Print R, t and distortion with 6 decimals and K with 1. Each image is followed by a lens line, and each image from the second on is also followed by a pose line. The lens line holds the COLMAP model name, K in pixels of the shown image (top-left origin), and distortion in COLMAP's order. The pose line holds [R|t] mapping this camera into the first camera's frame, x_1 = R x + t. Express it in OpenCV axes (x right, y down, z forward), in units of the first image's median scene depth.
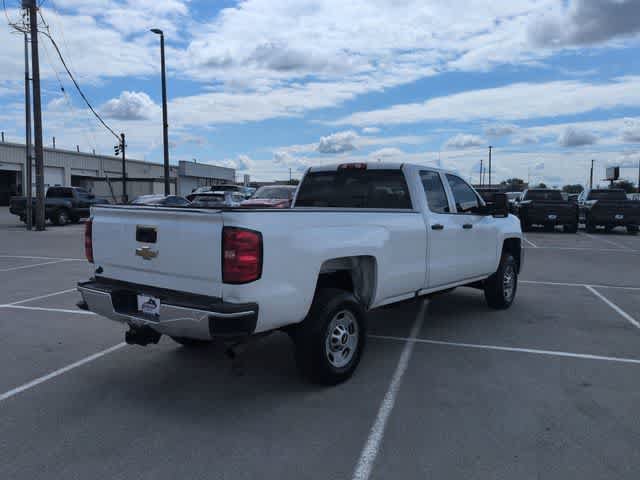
lens RADIAL K [[536.3, 0, 326.3], [0, 536.3, 238.3], [0, 0, 1]] dist [0.016122, -0.007393]
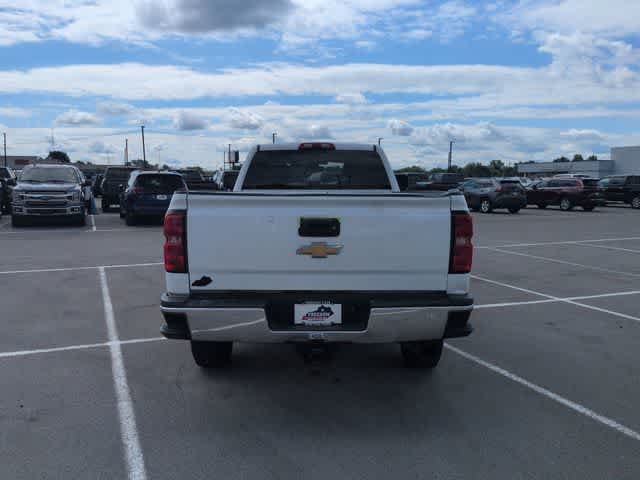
lens RADIAL K [[536.3, 0, 326.3], [0, 536.3, 238.3], [0, 0, 1]] dist [0.016122, -0.007393]
pose [[0.786916, -0.071364, 0.612919, -0.727648], [0.049976, 0.997398, 0.051967, -0.027141], [-0.615033, -0.010262, 0.788435, 0.327650]]
